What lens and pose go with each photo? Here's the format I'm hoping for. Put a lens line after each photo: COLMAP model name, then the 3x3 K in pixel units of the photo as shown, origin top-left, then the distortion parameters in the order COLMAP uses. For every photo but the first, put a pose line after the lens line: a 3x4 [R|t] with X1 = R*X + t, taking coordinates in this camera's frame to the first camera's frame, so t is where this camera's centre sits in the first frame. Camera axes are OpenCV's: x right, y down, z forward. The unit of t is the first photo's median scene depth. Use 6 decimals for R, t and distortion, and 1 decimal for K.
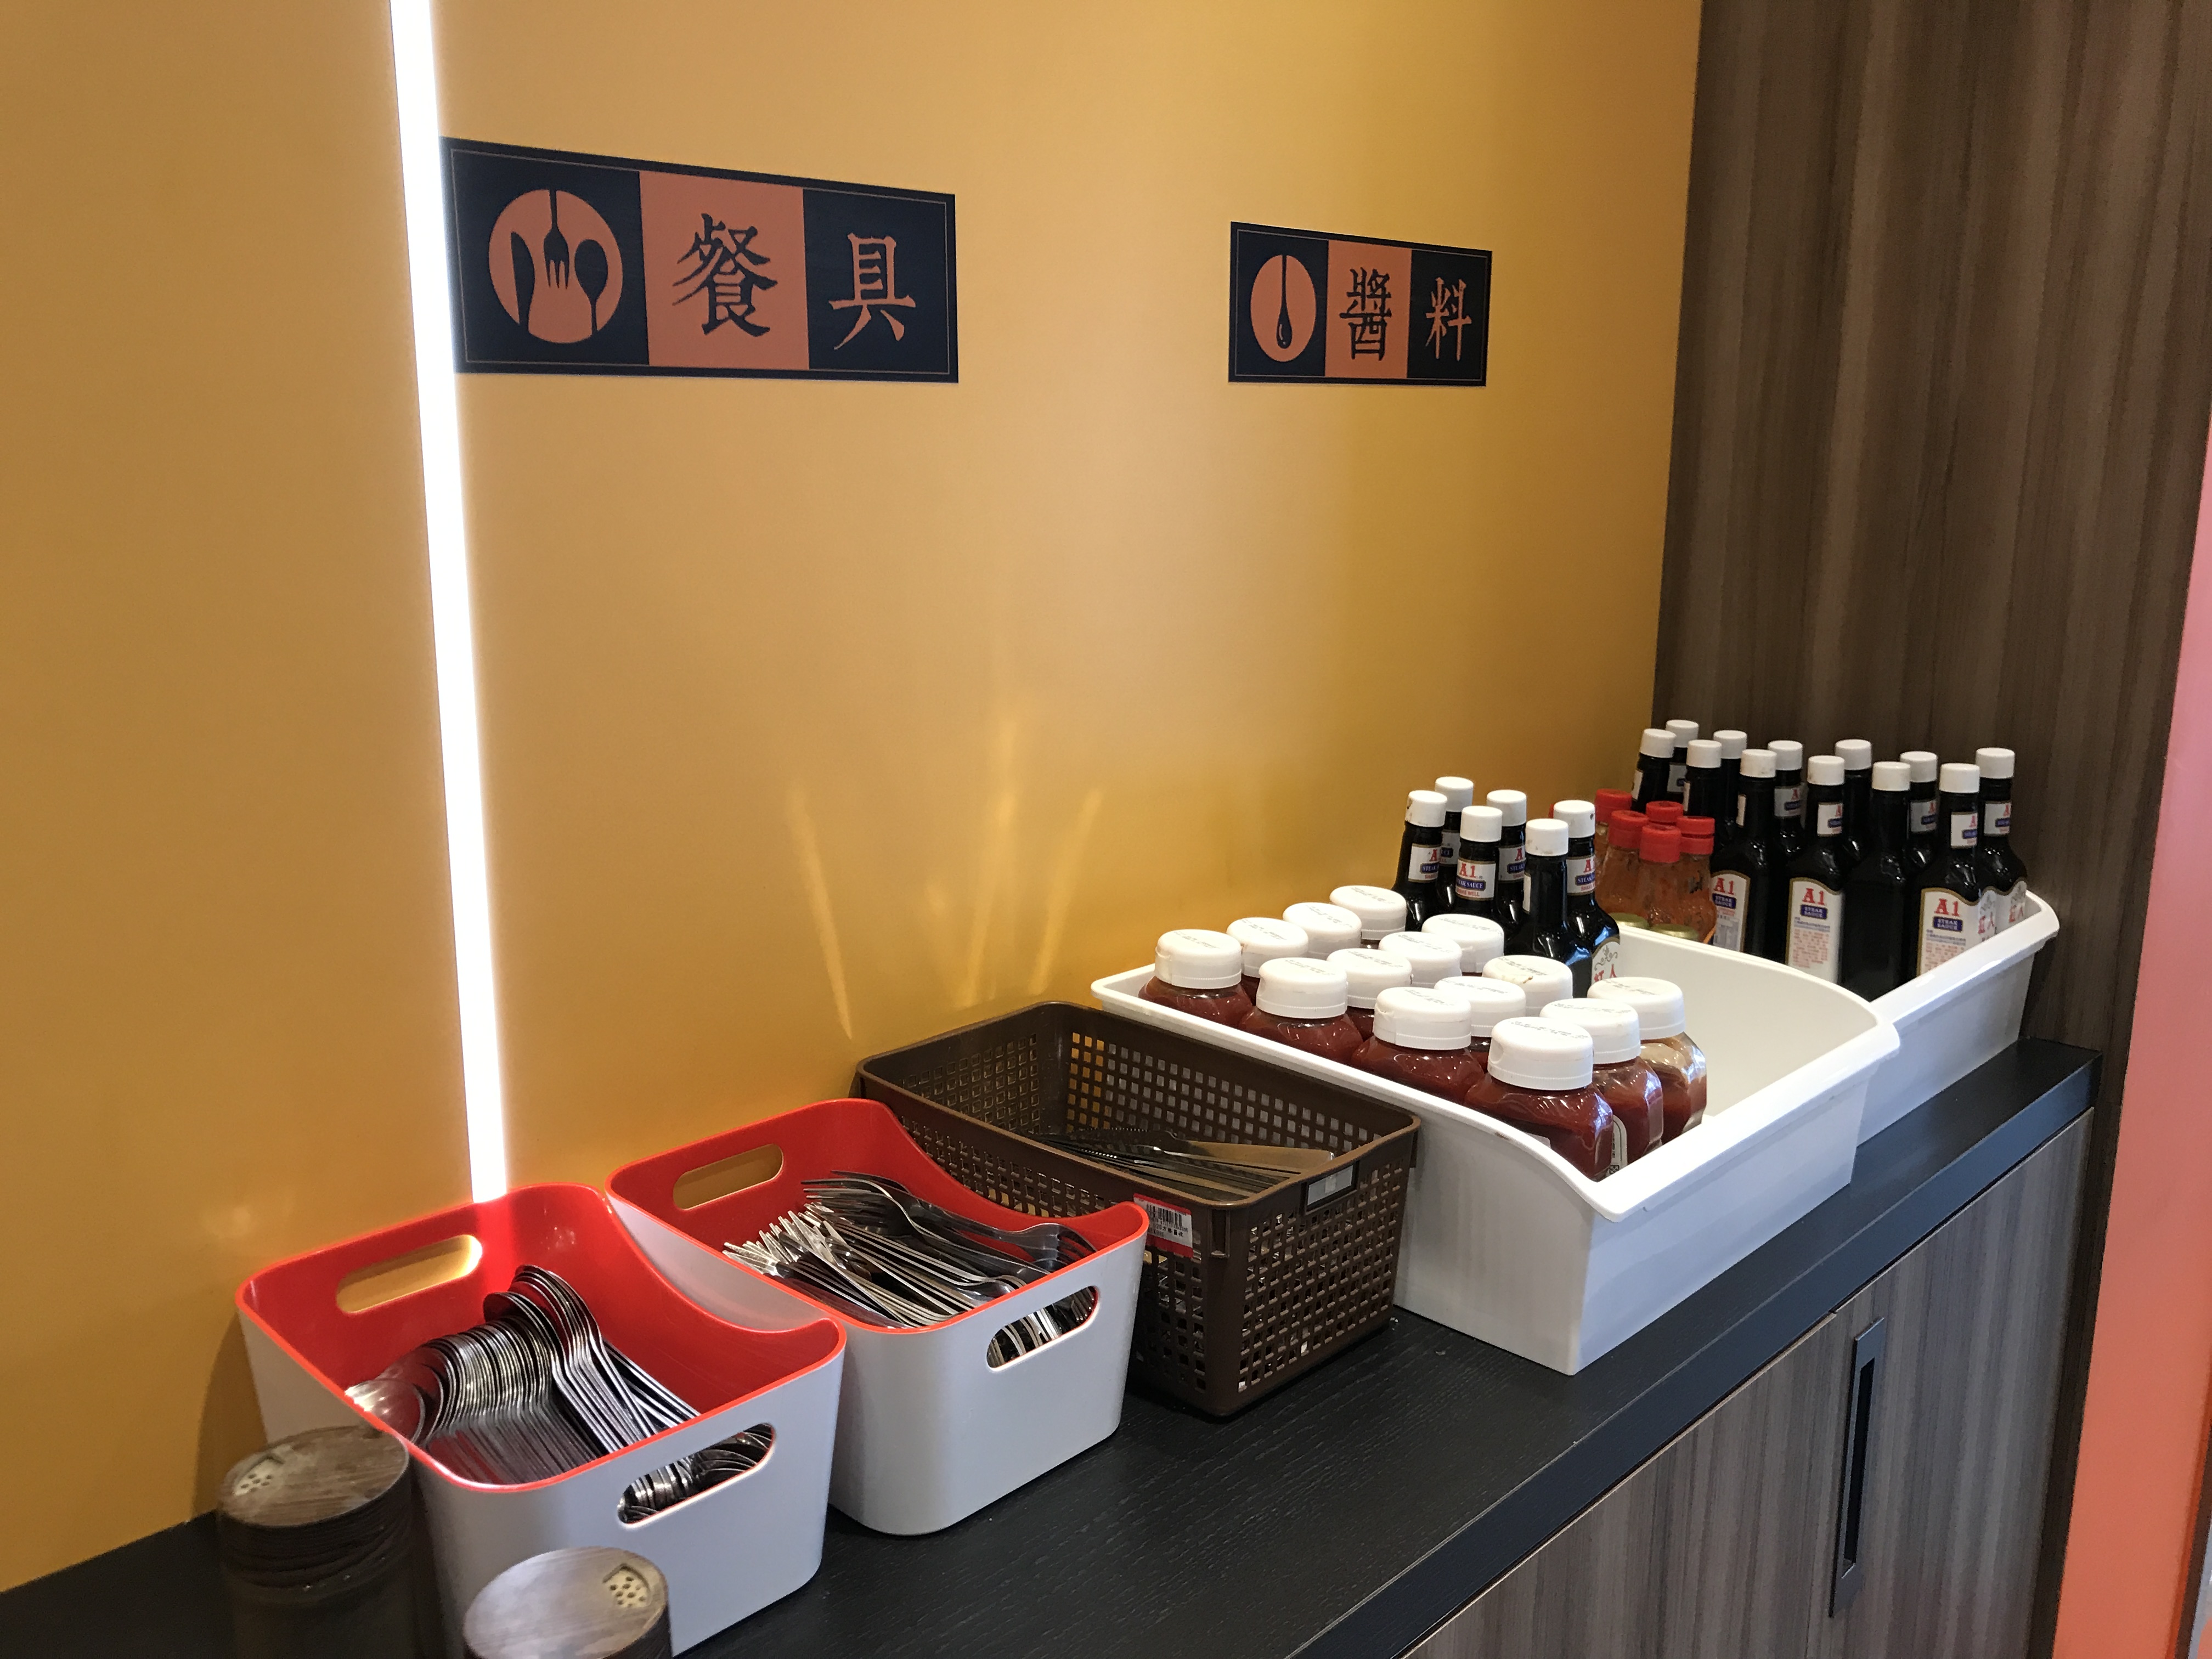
lens RADIAL K [[1838.3, 0, 1104.2], [0, 1838.3, 838.5], [0, 0, 1]] dist [0.045767, -0.049659]
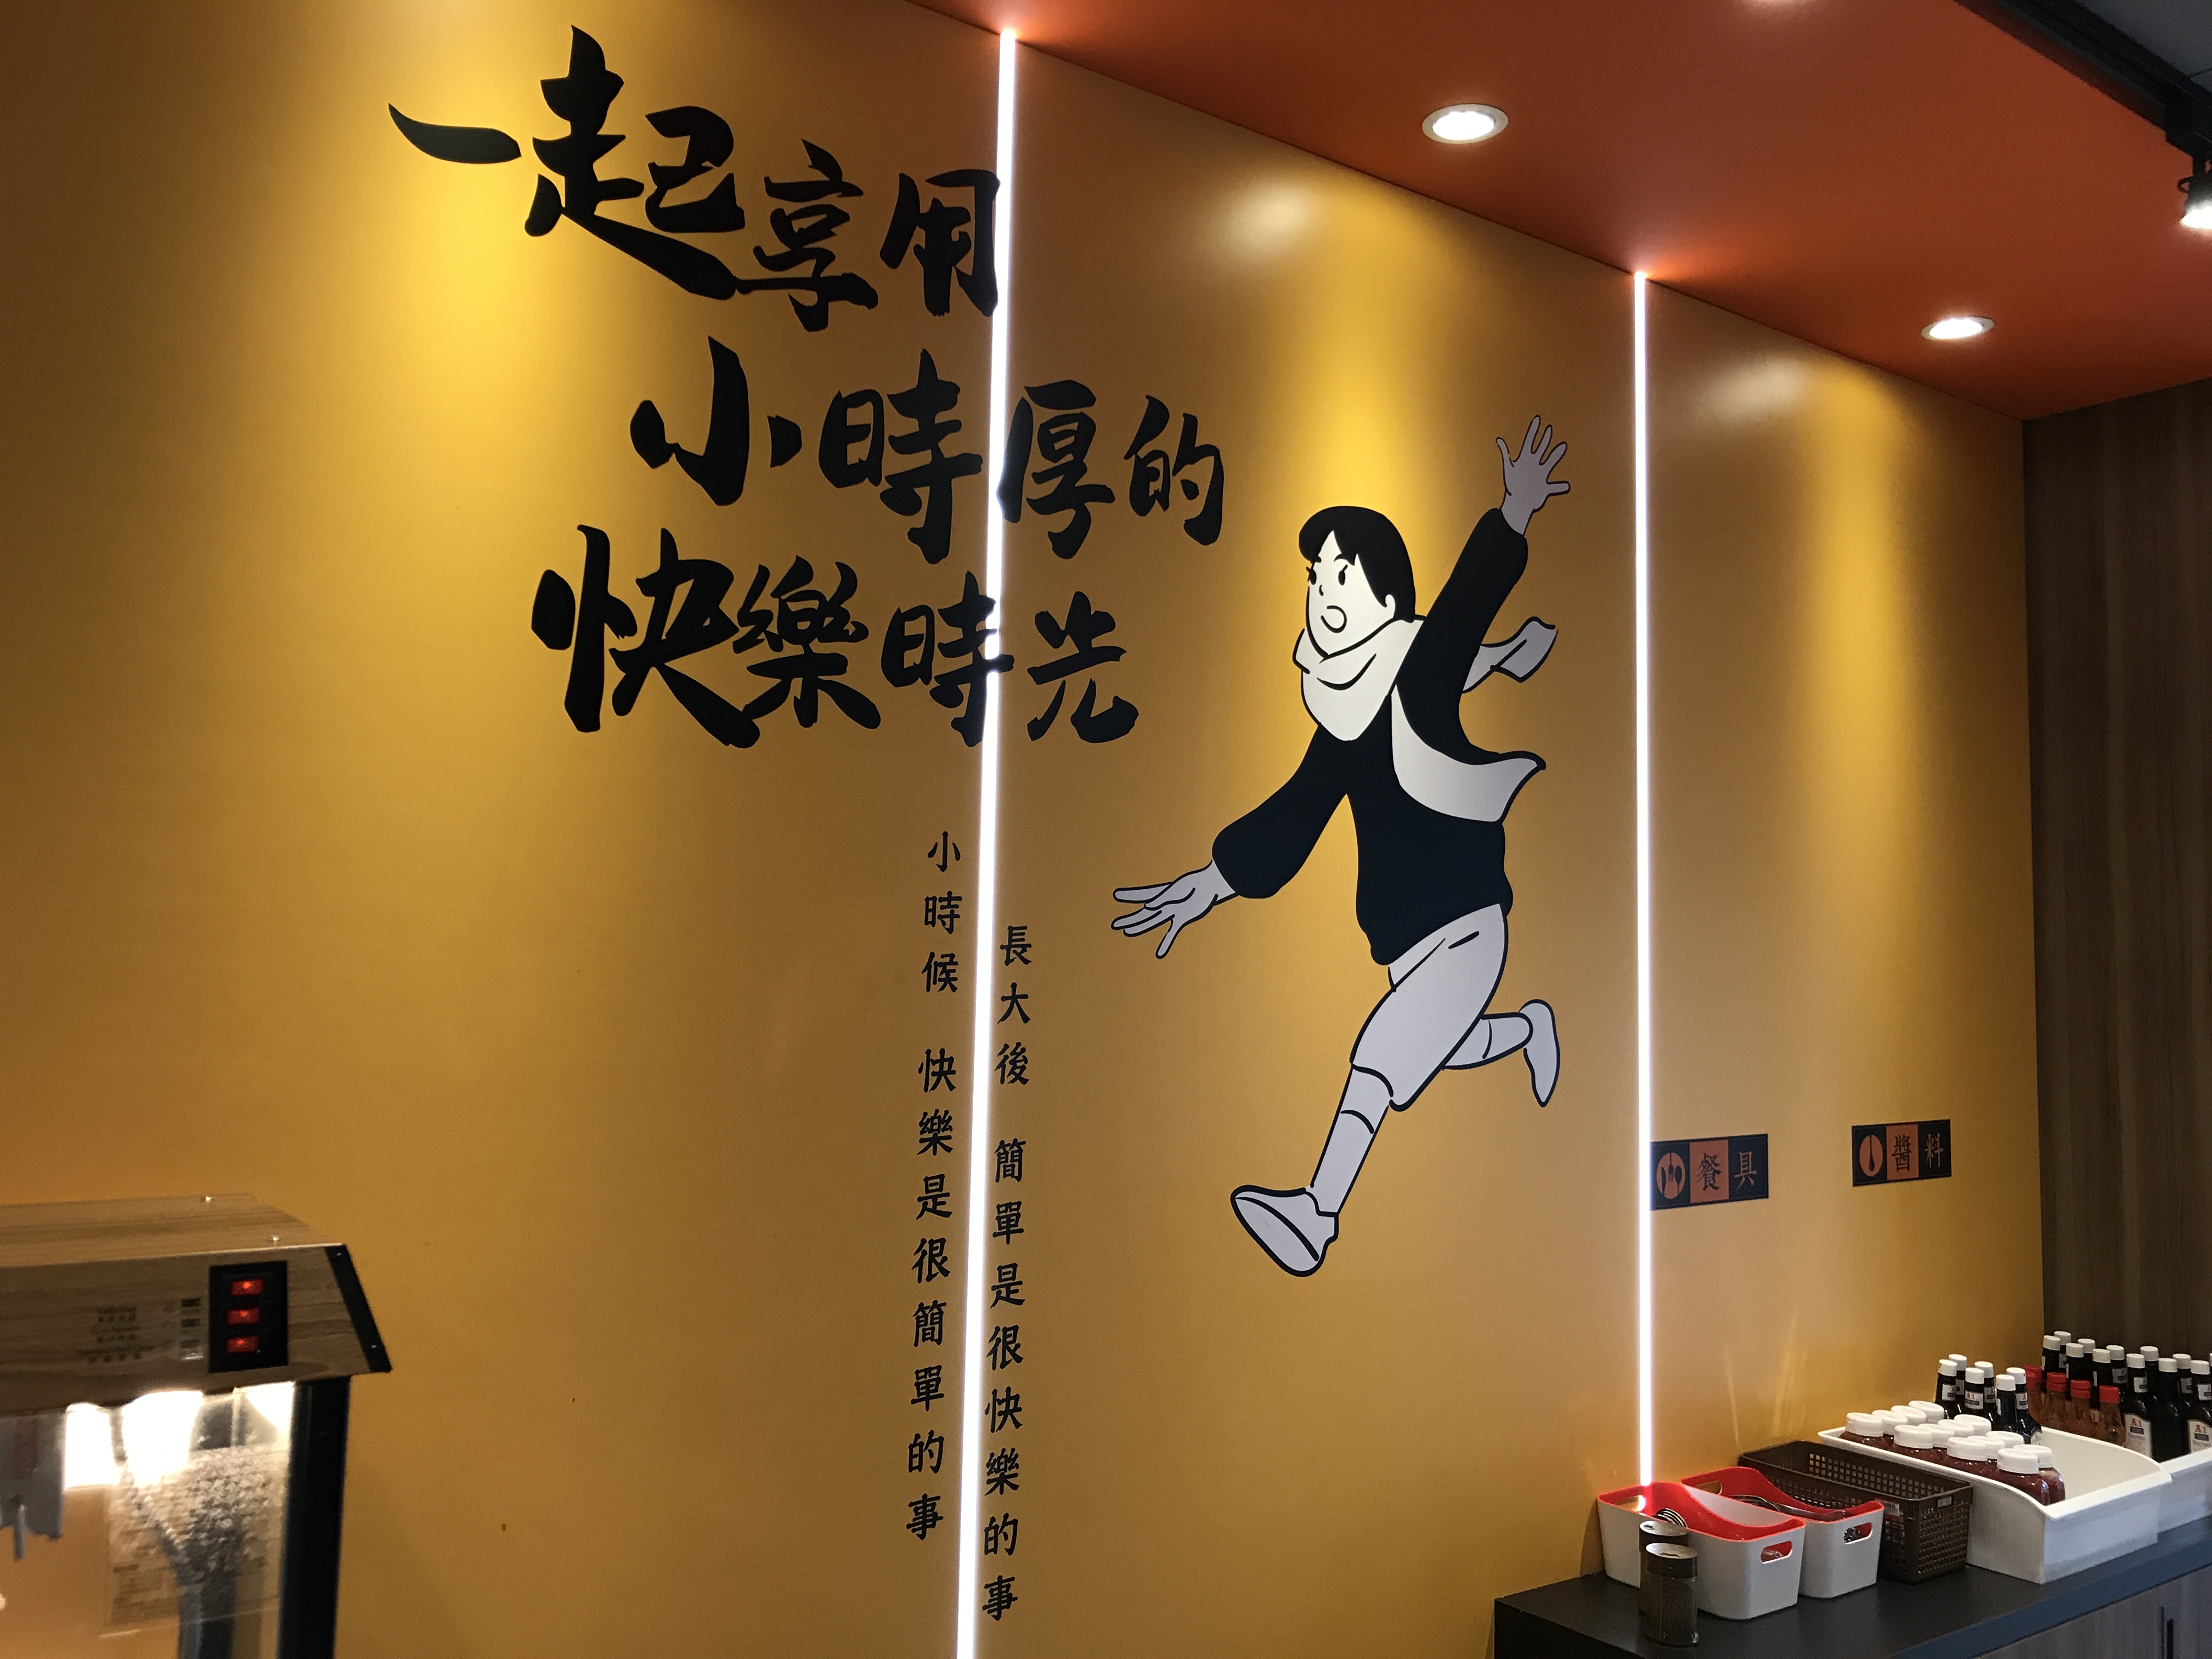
lens RADIAL K [[1838.3, 0, 1102.8], [0, 1838.3, 823.2], [0, 0, 1]] dist [0.045767, -0.049659]
pose [[0.986140, 0.001068, -0.165909, -0.517205], [-0.050409, 0.954636, -0.293479, 0.072094], [0.158070, 0.297775, 0.941459, -1.672637]]
